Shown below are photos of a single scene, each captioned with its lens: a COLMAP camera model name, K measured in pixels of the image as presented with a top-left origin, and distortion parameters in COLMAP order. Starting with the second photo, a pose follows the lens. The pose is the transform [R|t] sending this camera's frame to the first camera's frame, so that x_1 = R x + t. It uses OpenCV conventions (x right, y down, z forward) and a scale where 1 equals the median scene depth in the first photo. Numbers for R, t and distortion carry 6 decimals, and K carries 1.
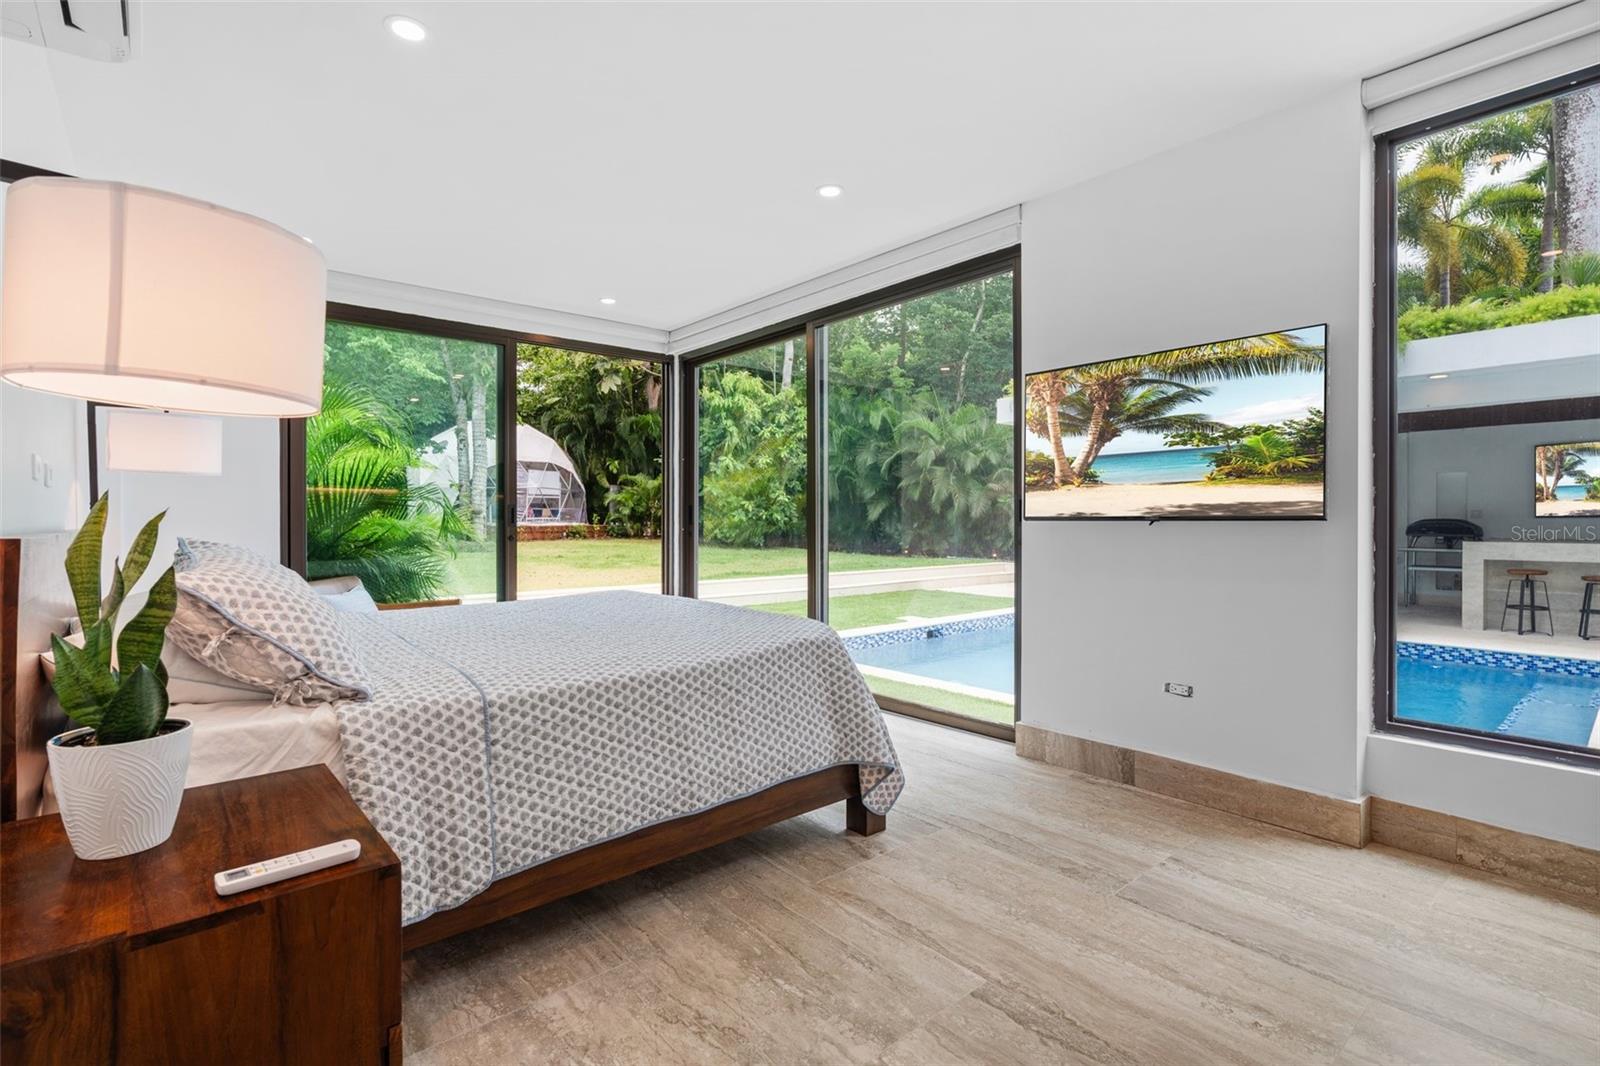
lens RADIAL K [[739.8, 0, 790.9], [0, 739.8, 527.4], [0, 0, 1]] dist [-0.012192, 0.000161]
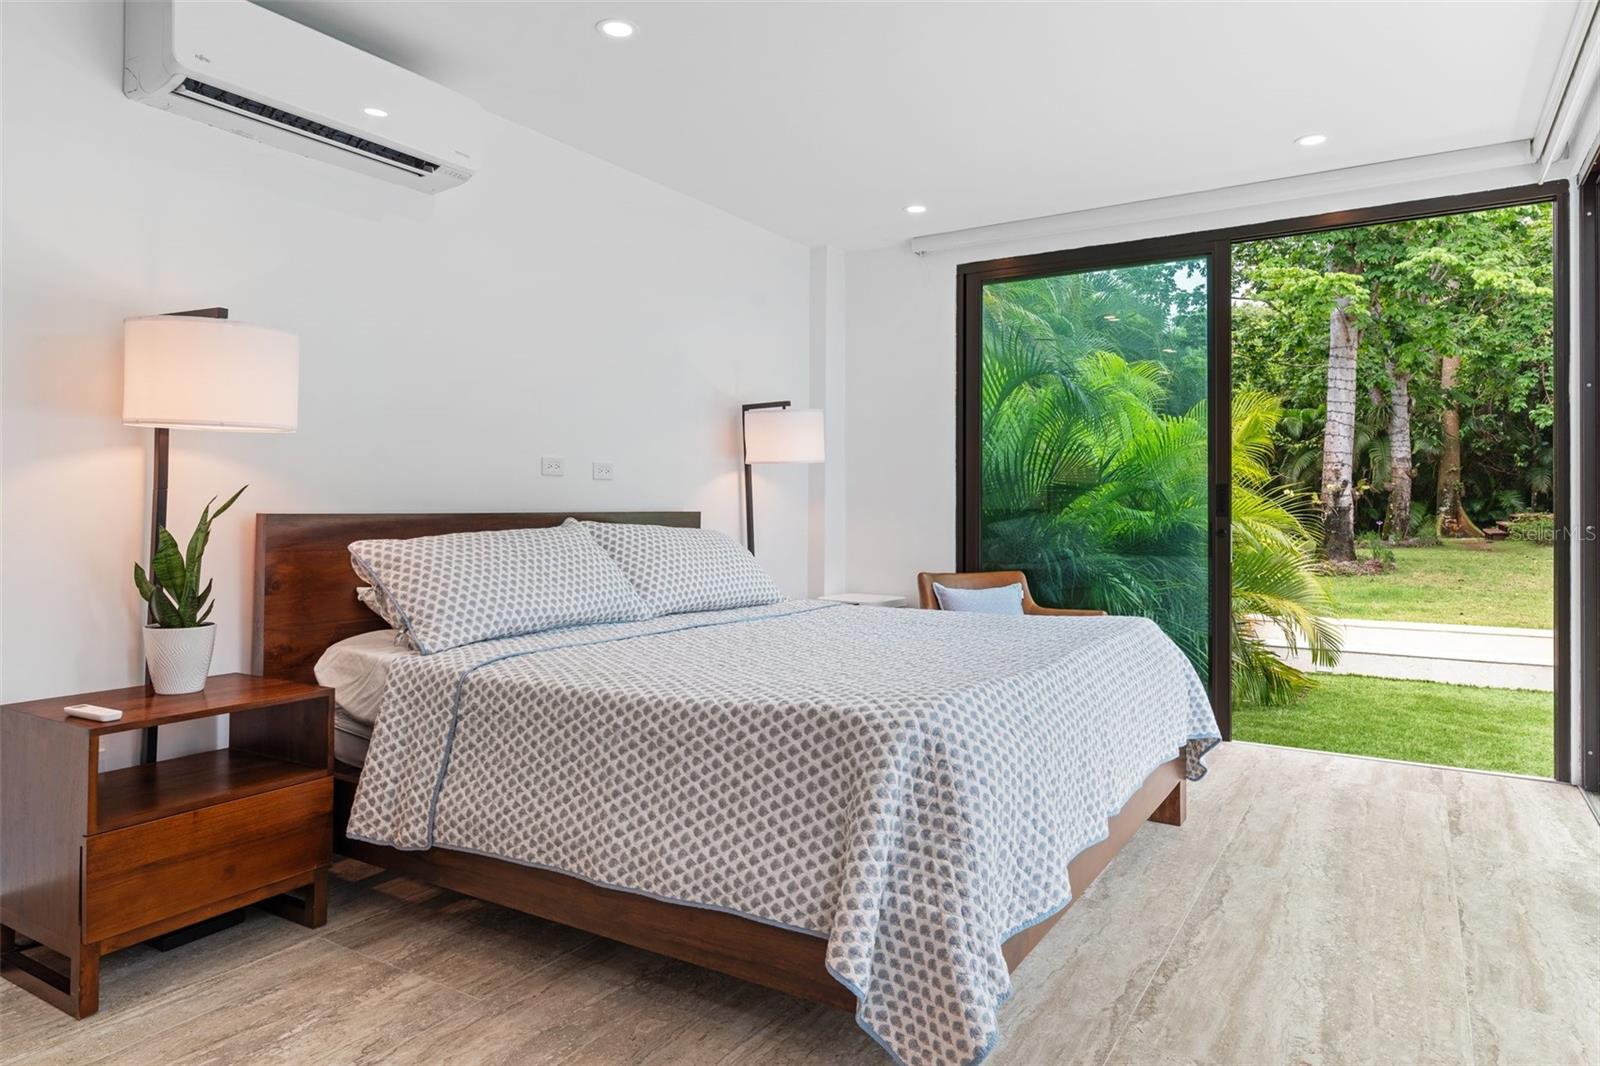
lens RADIAL K [[991.1, 0, 798.8], [0, 991.1, 502.1], [0, 0, 1]] dist [0.001888, 0.000480]
pose [[0.303221, -0.001783, -0.952919, 1.048166], [-0.014707, 0.999870, -0.006551, -0.010292], [0.952807, 0.016001, 0.303155, 0.999737]]
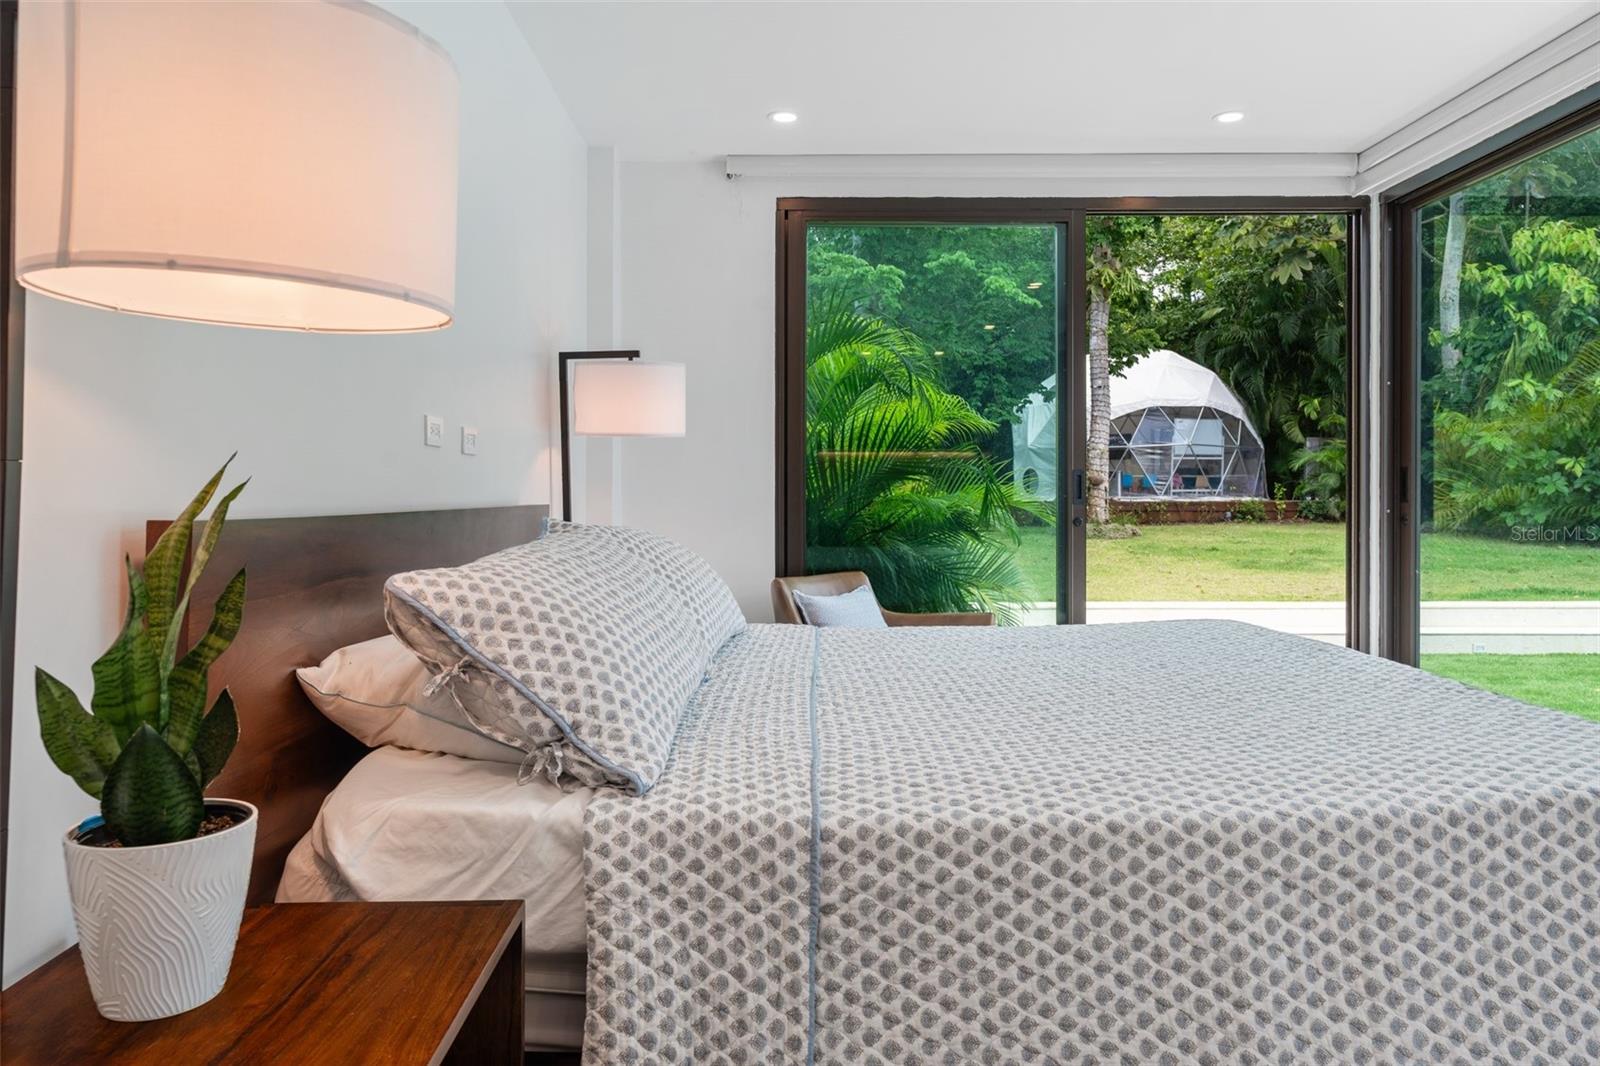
lens RADIAL K [[1068.5, 0, 797.3], [0, 1068.5, 495.5], [0, 0, 1]] dist [-0.006657, 0.004866]
pose [[0.768450, 0.000262, -0.639910, 0.076489], [-0.005067, 0.999971, -0.005675, -0.005204], [0.639890, 0.007604, 0.768429, 0.376502]]
